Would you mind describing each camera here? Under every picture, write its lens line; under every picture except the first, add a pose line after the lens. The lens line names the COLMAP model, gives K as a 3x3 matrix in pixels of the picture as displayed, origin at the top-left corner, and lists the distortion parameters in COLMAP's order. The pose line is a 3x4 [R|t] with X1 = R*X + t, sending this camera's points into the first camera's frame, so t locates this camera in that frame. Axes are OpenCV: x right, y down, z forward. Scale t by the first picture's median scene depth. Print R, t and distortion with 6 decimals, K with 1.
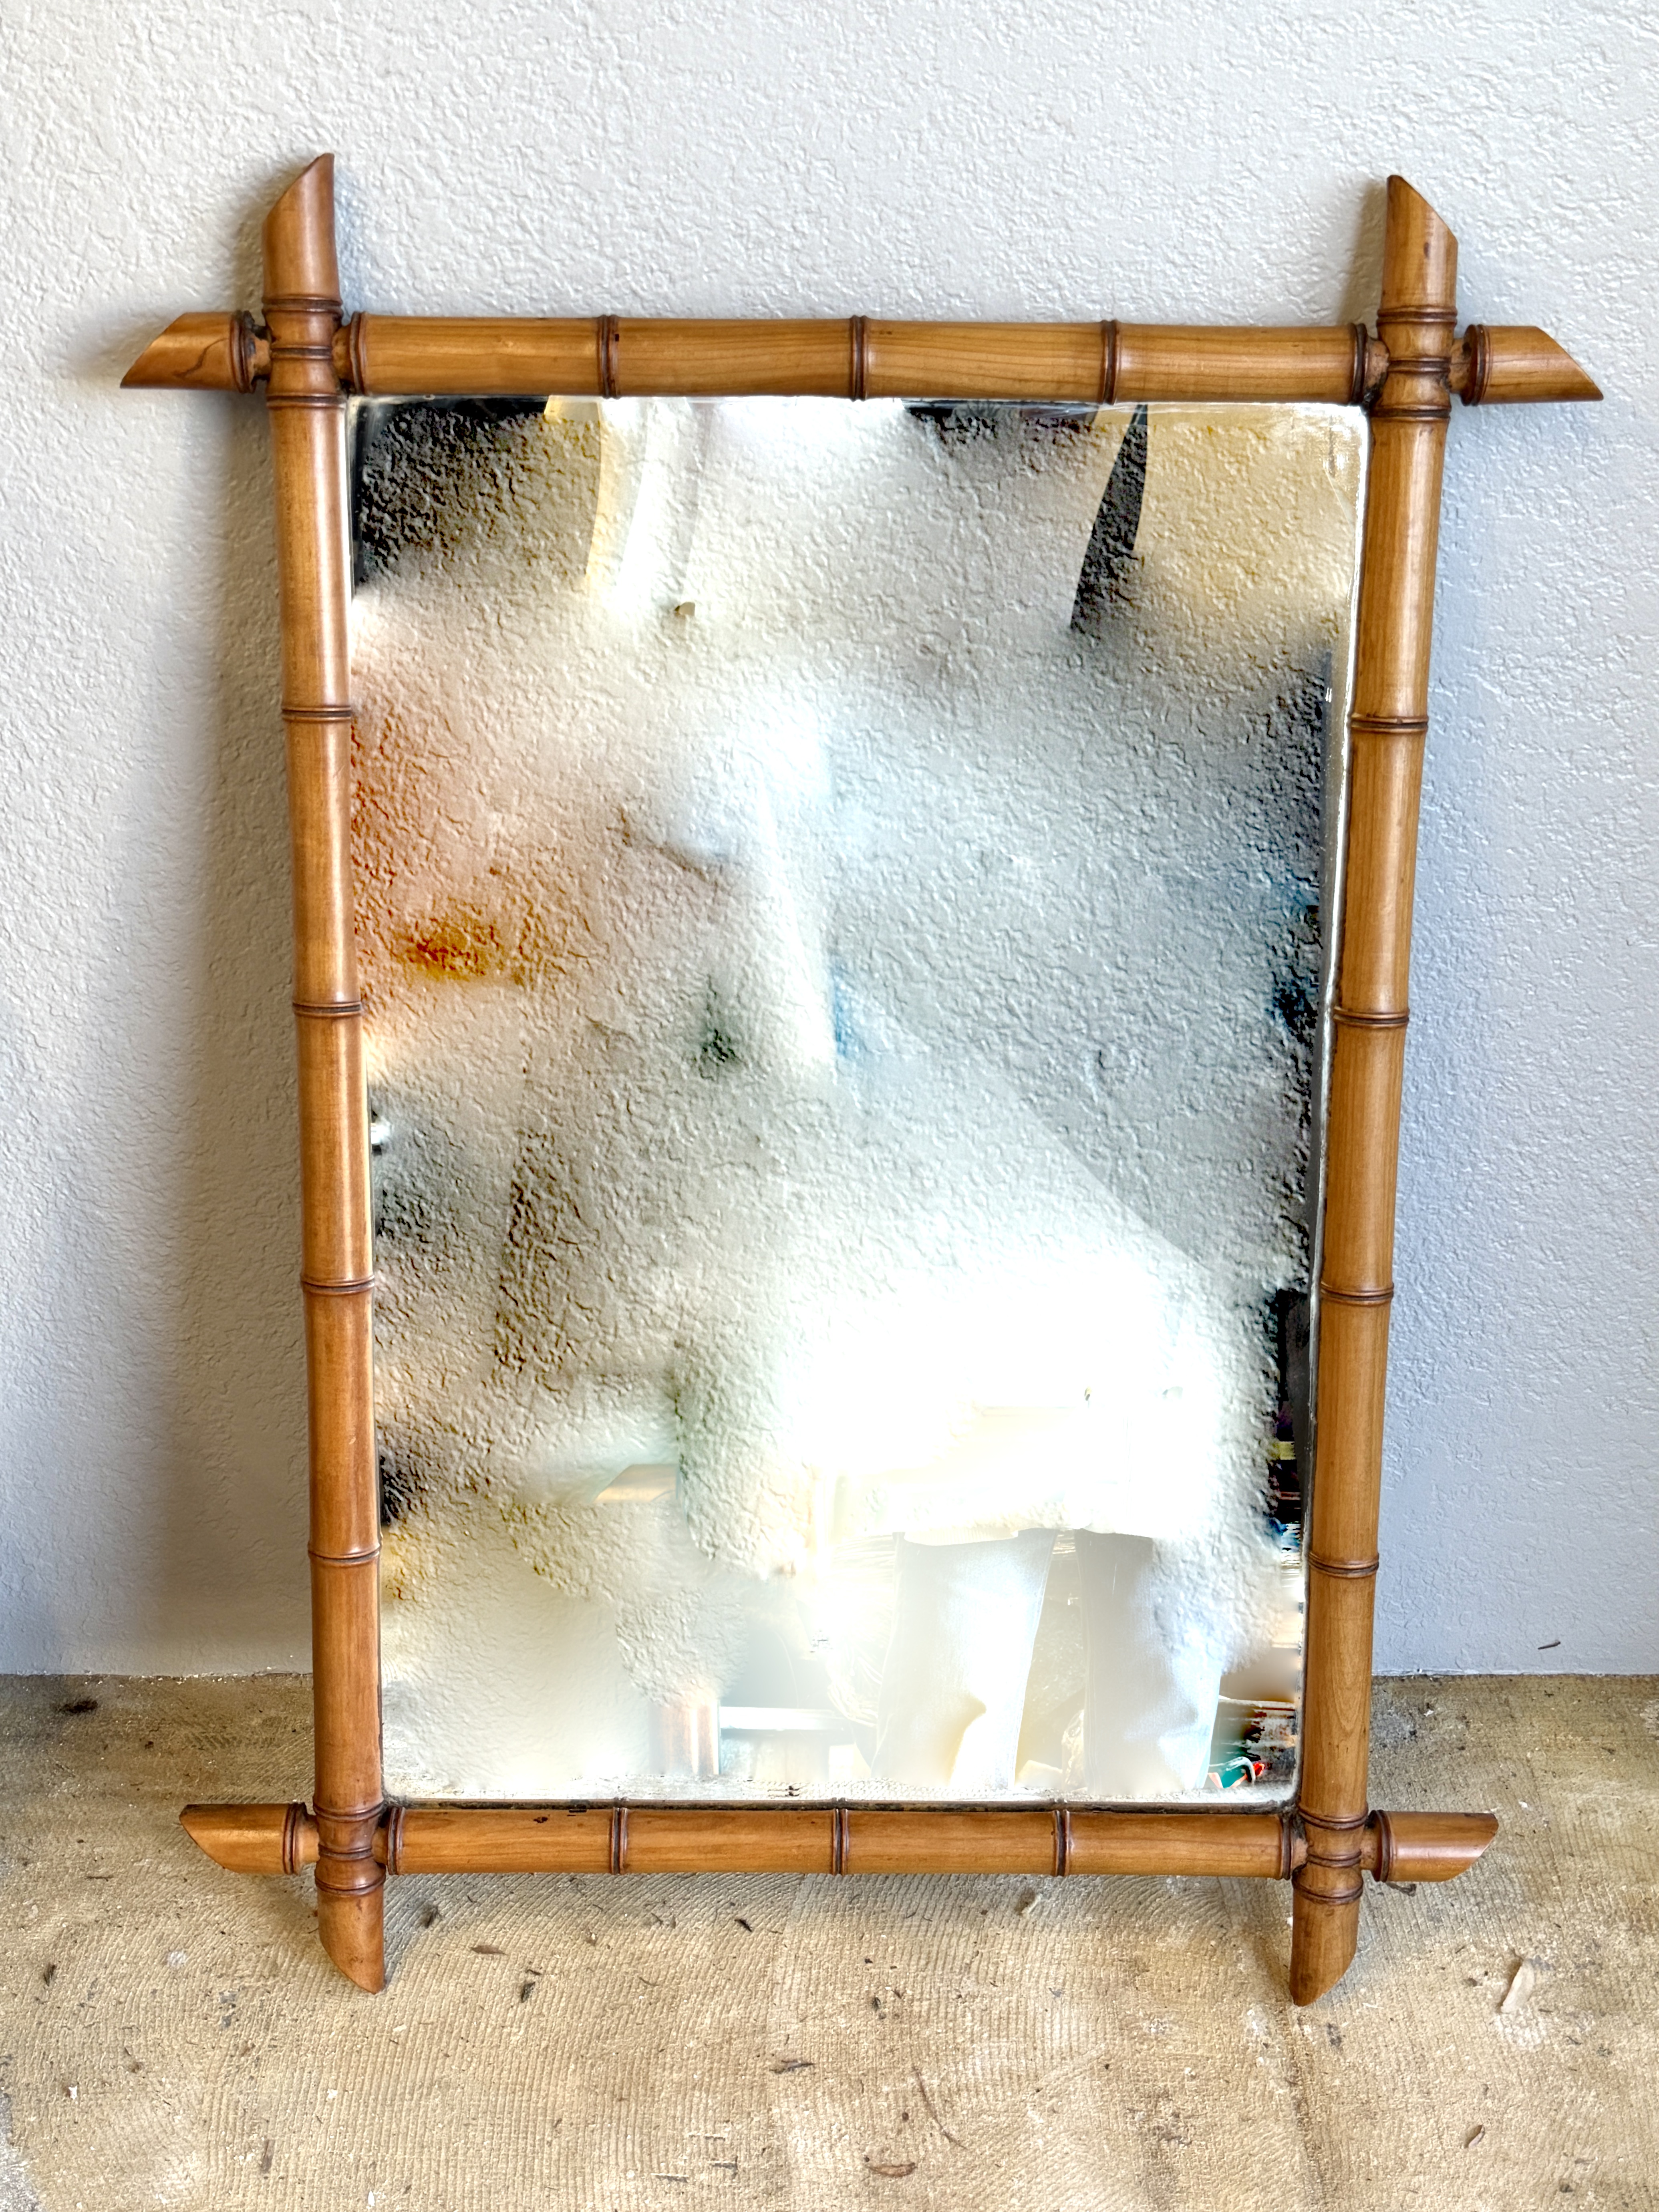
lens RADIAL K [[2715.8, 0, 829.5], [0, 2715.8, 1106.0], [0, 0, 1]] dist [0.240632, -0.550160]
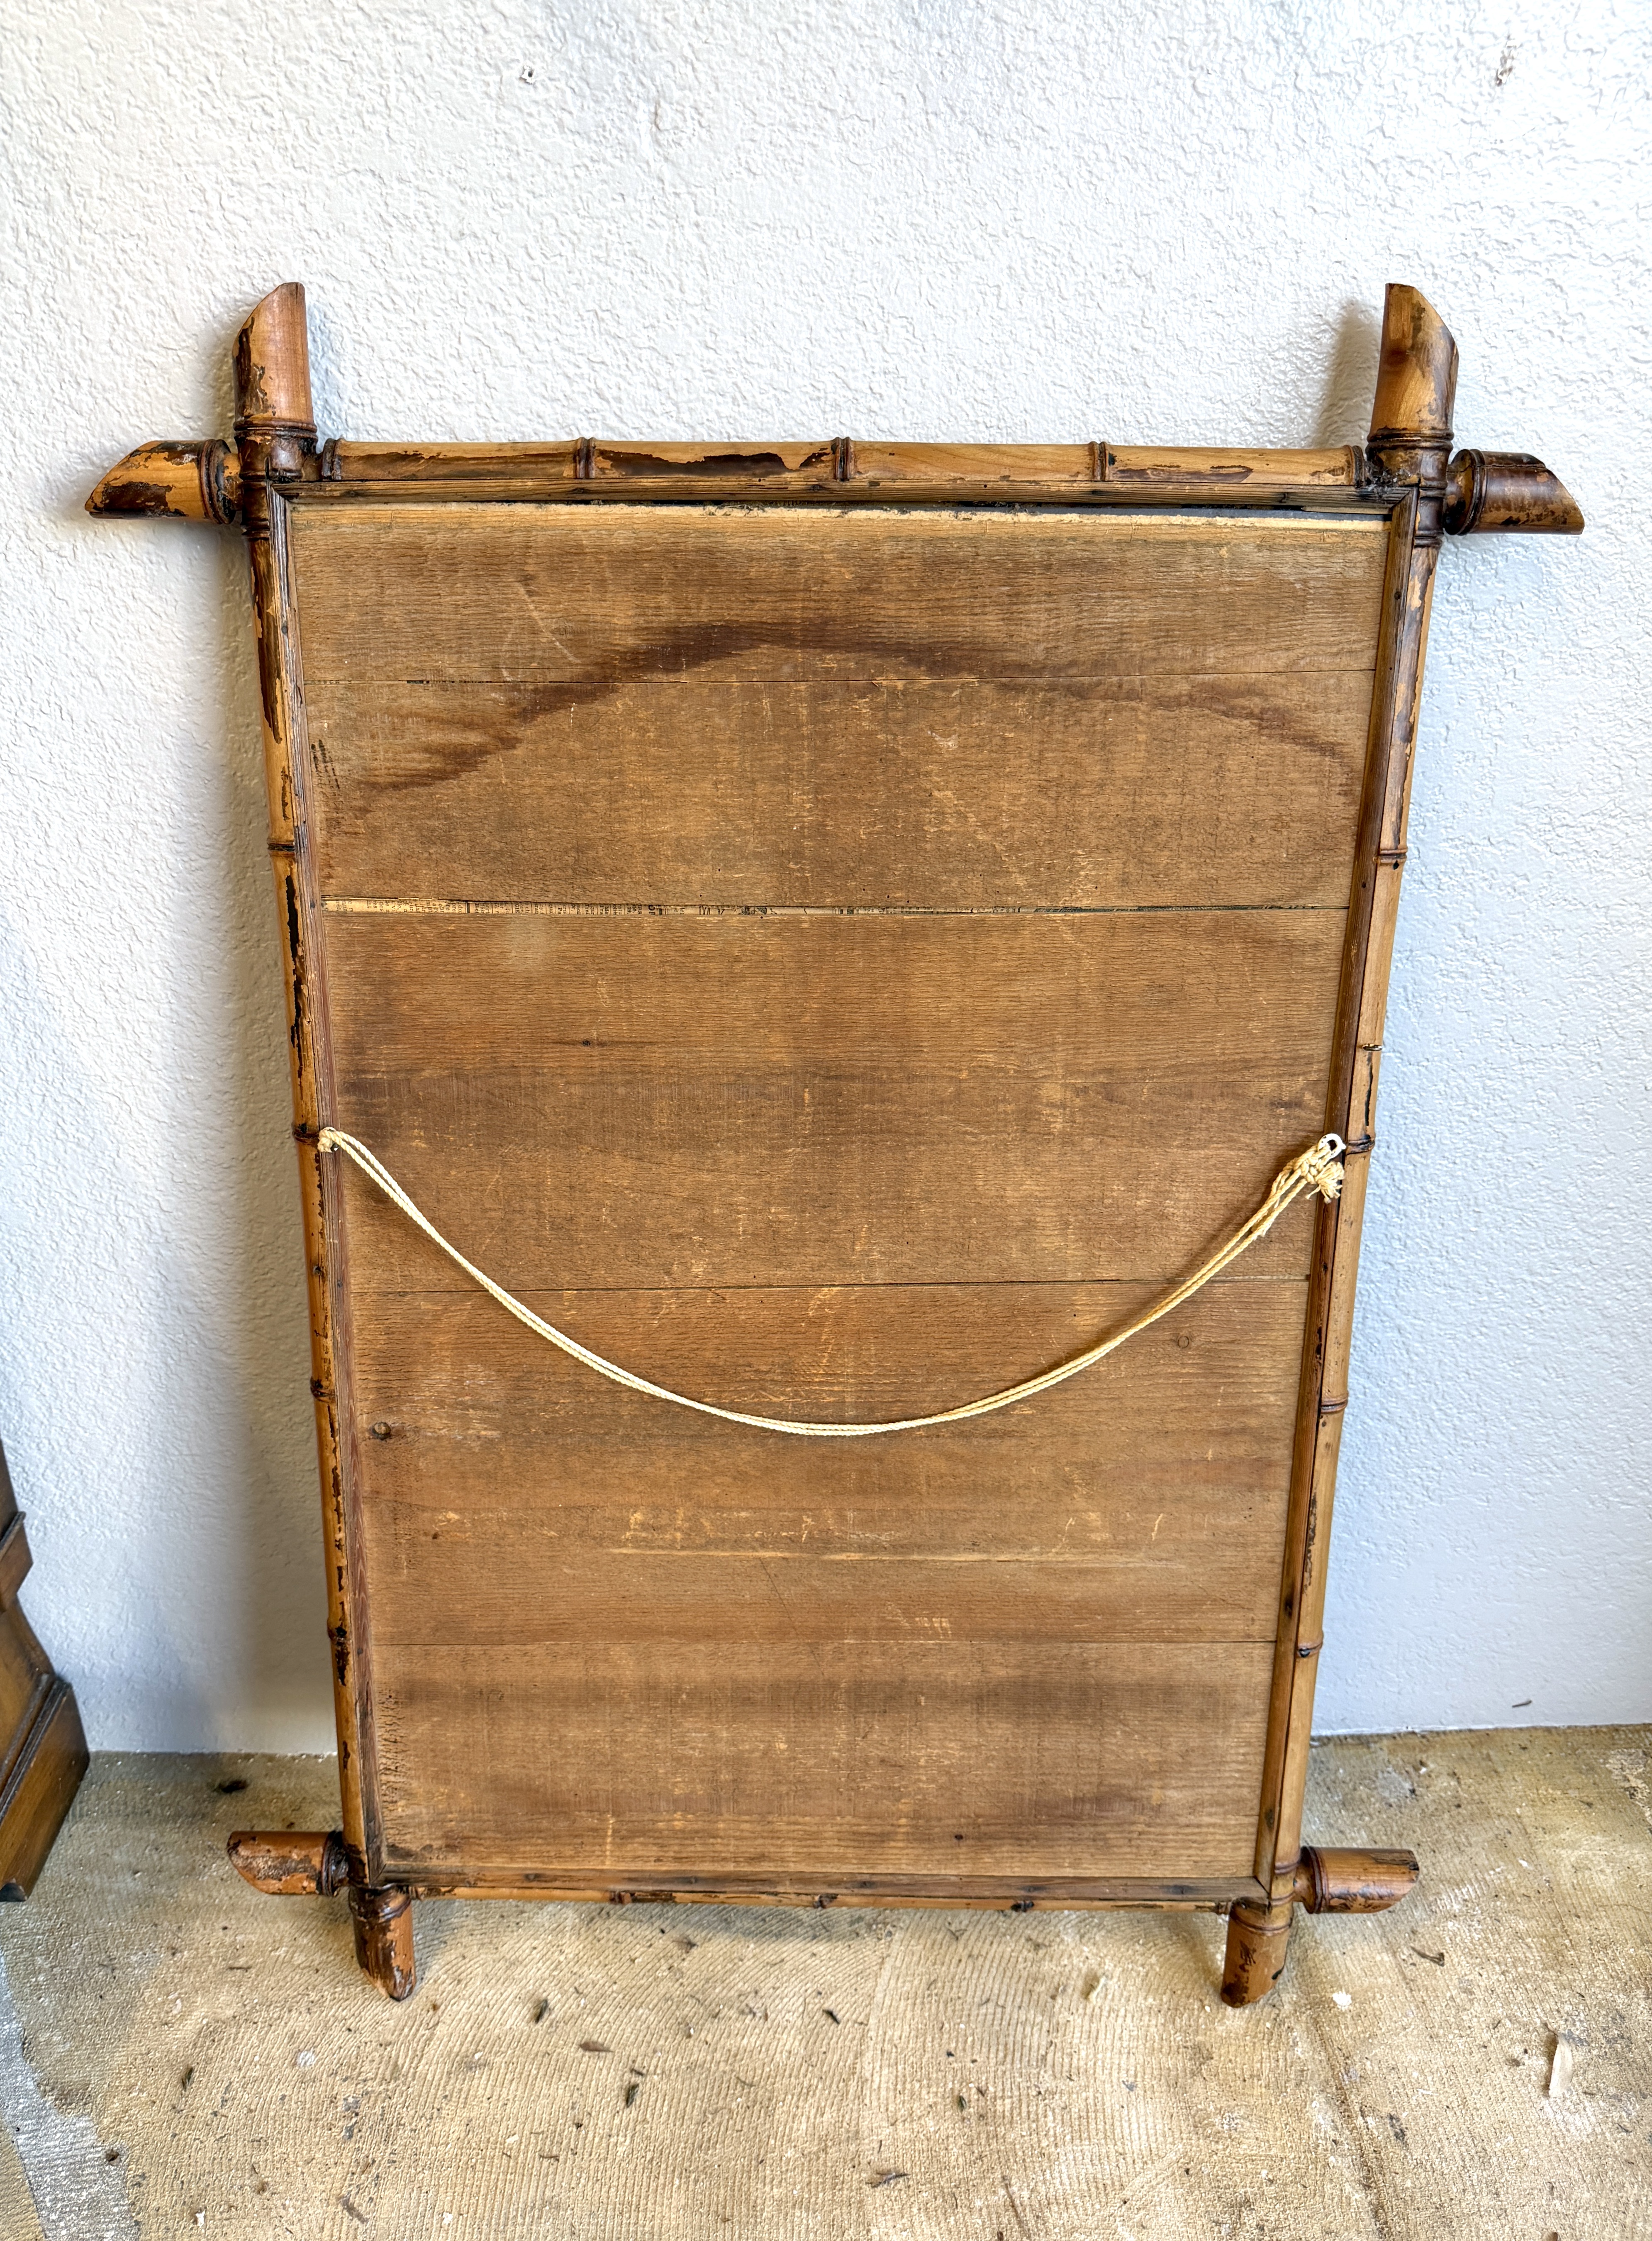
lens RADIAL K [[1631.9, 0, 787.5], [0, 1631.9, 1156.8], [0, 0, 1]] dist [-0.000109, -0.000994]
pose [[0.999830, -0.017945, -0.004226, -0.040770], [0.017873, 0.999706, -0.016410, -0.028459], [0.004520, 0.016331, 0.999856, 0.373071]]
